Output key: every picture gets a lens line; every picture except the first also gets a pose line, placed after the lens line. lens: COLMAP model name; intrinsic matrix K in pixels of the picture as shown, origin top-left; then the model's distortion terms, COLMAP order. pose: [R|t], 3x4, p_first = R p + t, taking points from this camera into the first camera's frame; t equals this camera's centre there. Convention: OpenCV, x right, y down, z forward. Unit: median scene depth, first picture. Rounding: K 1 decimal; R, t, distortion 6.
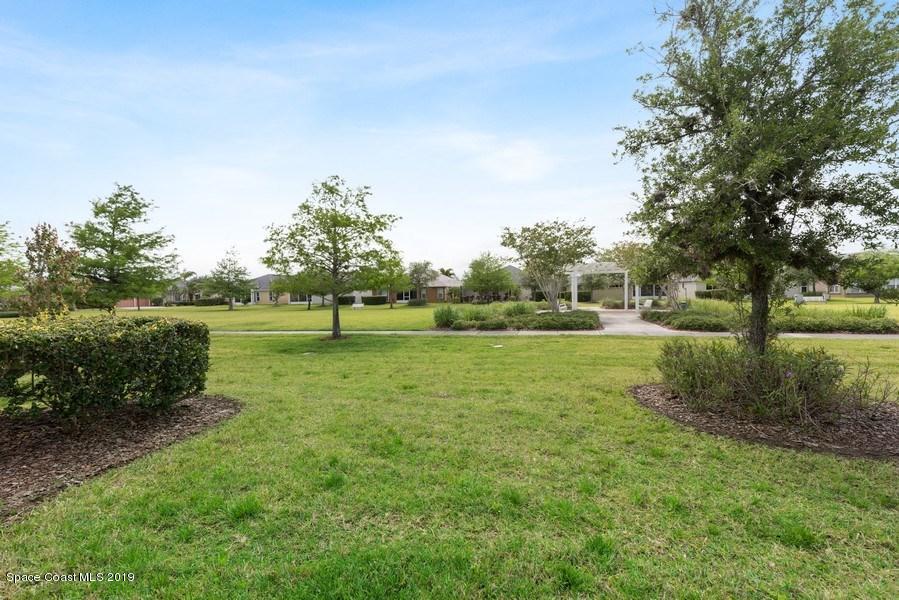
lens RADIAL K [[389.8, 0, 449.0], [0, 389.8, 299.8], [0, 0, 1]] dist [0.001198, 0.000016]
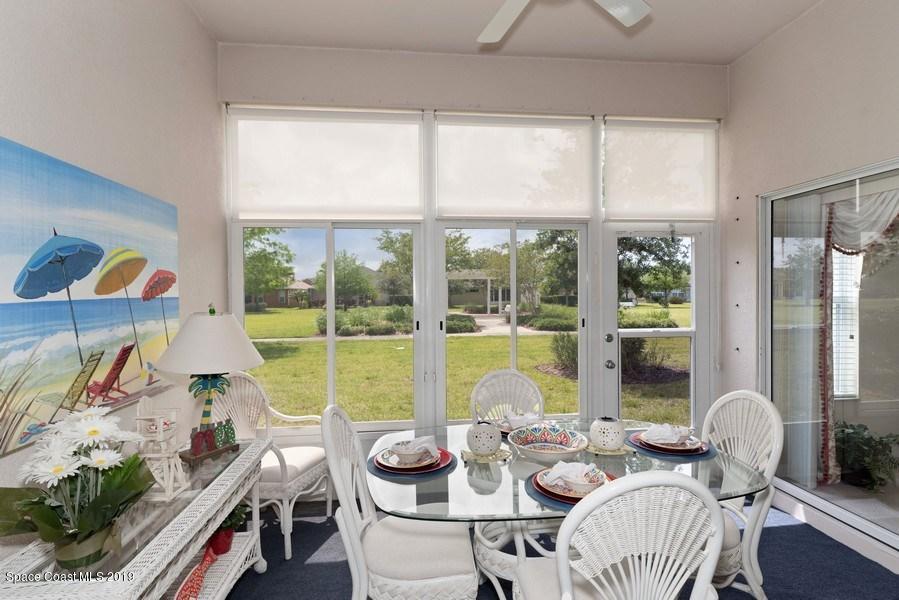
lens RADIAL K [[456.0, 0, 450.7], [0, 456.0, 300.7], [0, 0, 1]] dist [0.000081, -0.000006]
pose [[0.926125, 0.004768, 0.377188, -0.170702], [-0.002069, 0.999969, -0.007560, -0.002318], [-0.377212, 0.006221, 0.926106, -0.168820]]
